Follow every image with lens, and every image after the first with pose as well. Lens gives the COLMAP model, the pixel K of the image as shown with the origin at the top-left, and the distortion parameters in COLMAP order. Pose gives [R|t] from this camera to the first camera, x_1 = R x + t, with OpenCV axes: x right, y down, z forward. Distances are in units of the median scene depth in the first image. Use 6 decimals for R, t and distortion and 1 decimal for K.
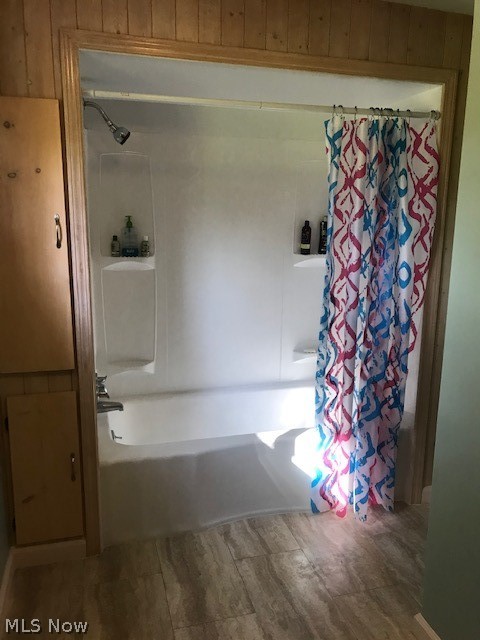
lens RADIAL K [[522.5, 0, 239.3], [0, 522.5, 314.2], [0, 0, 1]] dist [0.010875, -0.009839]
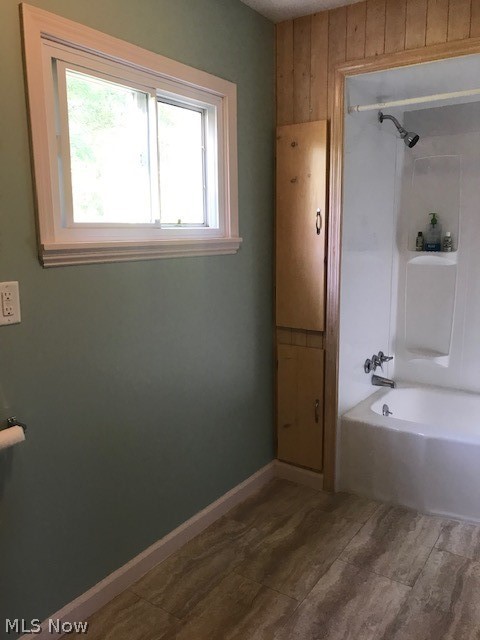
lens RADIAL K [[522.5, 0, 239.3], [0, 522.5, 314.2], [0, 0, 1]] dist [0.010875, -0.009839]
pose [[0.630677, 0.102998, -0.769180, 0.496102], [-0.136254, 0.990453, 0.020908, 0.062563], [0.763991, 0.091617, 0.638690, 0.041447]]
